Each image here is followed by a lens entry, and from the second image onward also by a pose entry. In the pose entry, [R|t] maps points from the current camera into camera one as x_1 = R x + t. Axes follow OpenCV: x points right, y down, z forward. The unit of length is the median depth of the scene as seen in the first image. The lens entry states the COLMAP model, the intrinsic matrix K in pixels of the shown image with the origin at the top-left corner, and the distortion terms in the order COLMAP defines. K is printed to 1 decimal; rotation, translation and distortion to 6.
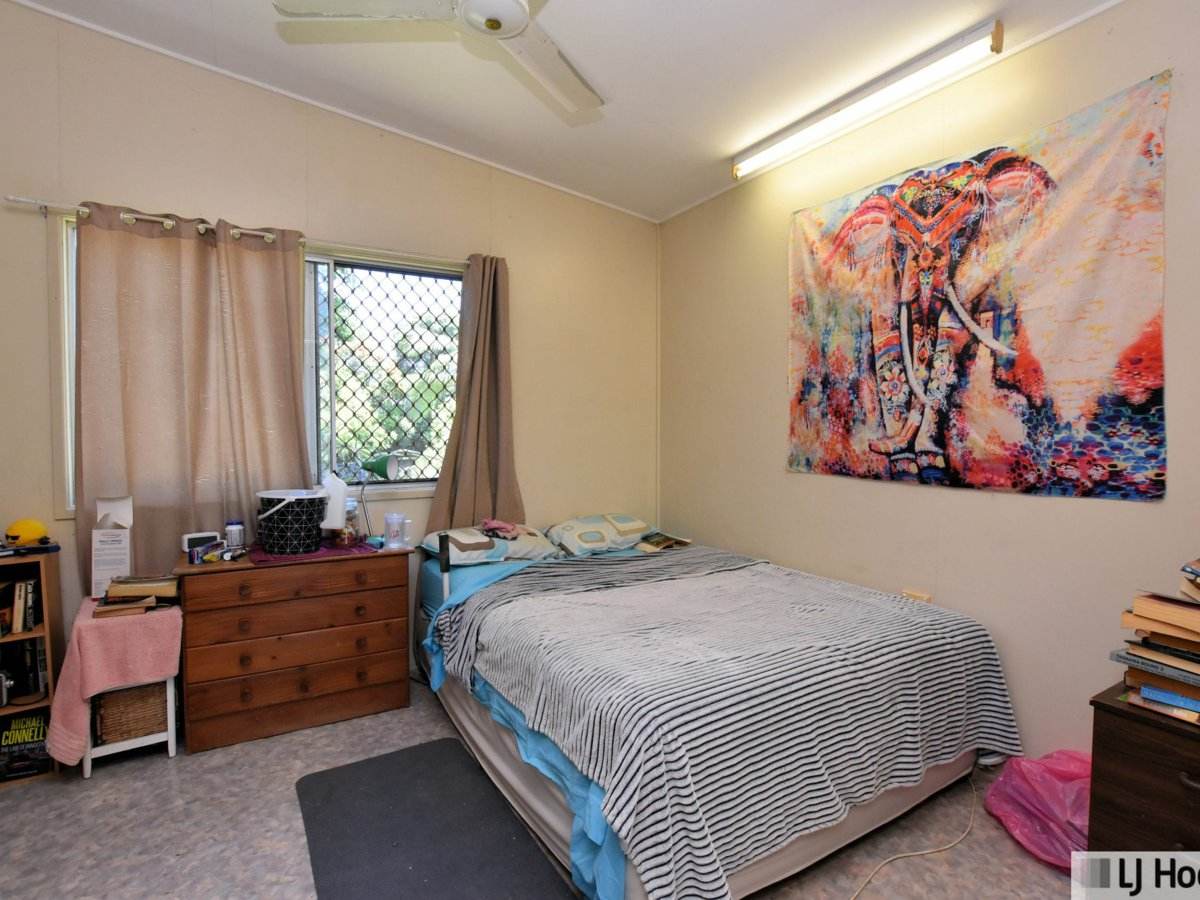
lens RADIAL K [[617.0, 0, 600.9], [0, 617.0, 446.0], [0, 0, 1]] dist [-0.033639, 0.001824]
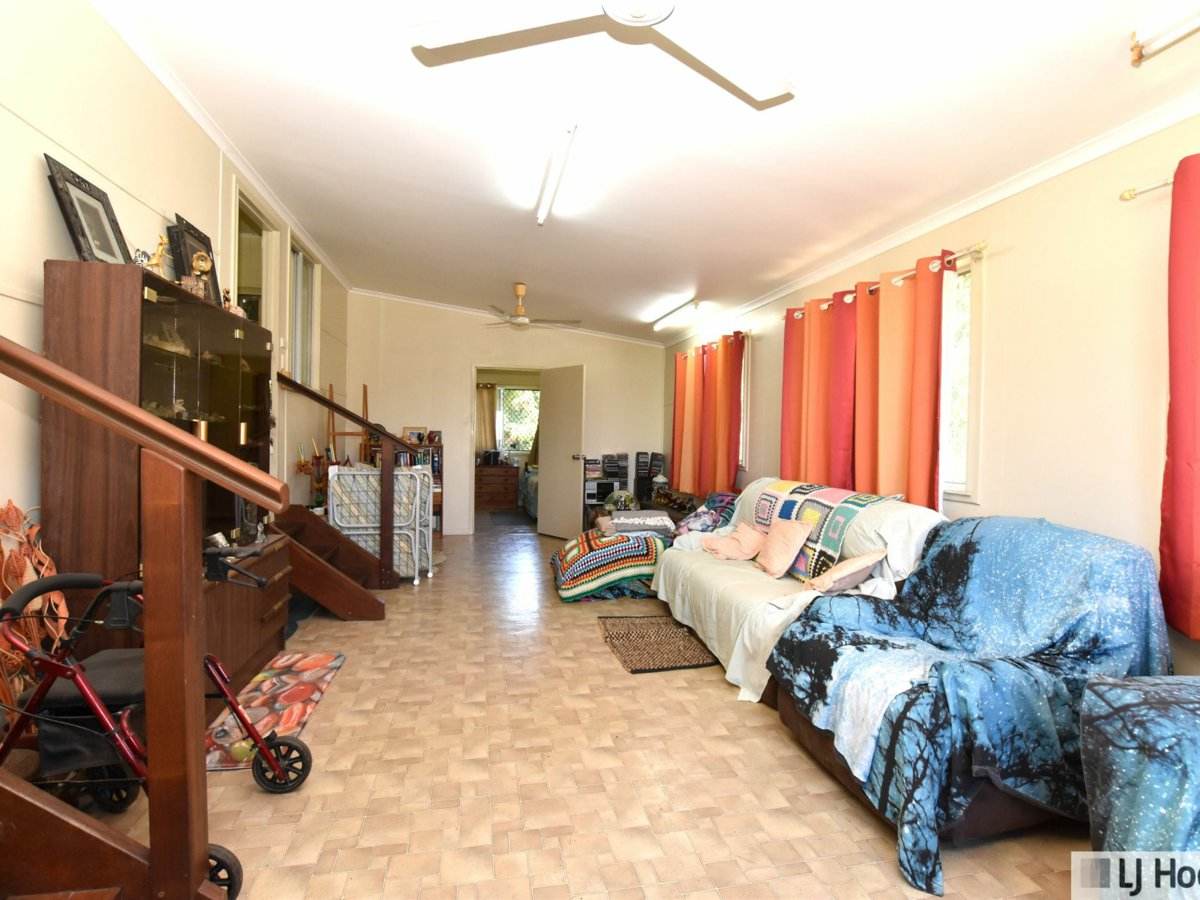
lens RADIAL K [[627.6, 0, 602.4], [0, 627.6, 442.6], [0, 0, 1]] dist [-0.002834, -0.000326]
pose [[0.943797, 0.009419, -0.330392, 1.527166], [-0.012022, 0.999911, -0.005837, 0.034933], [0.330307, 0.009481, 0.943826, -2.632238]]
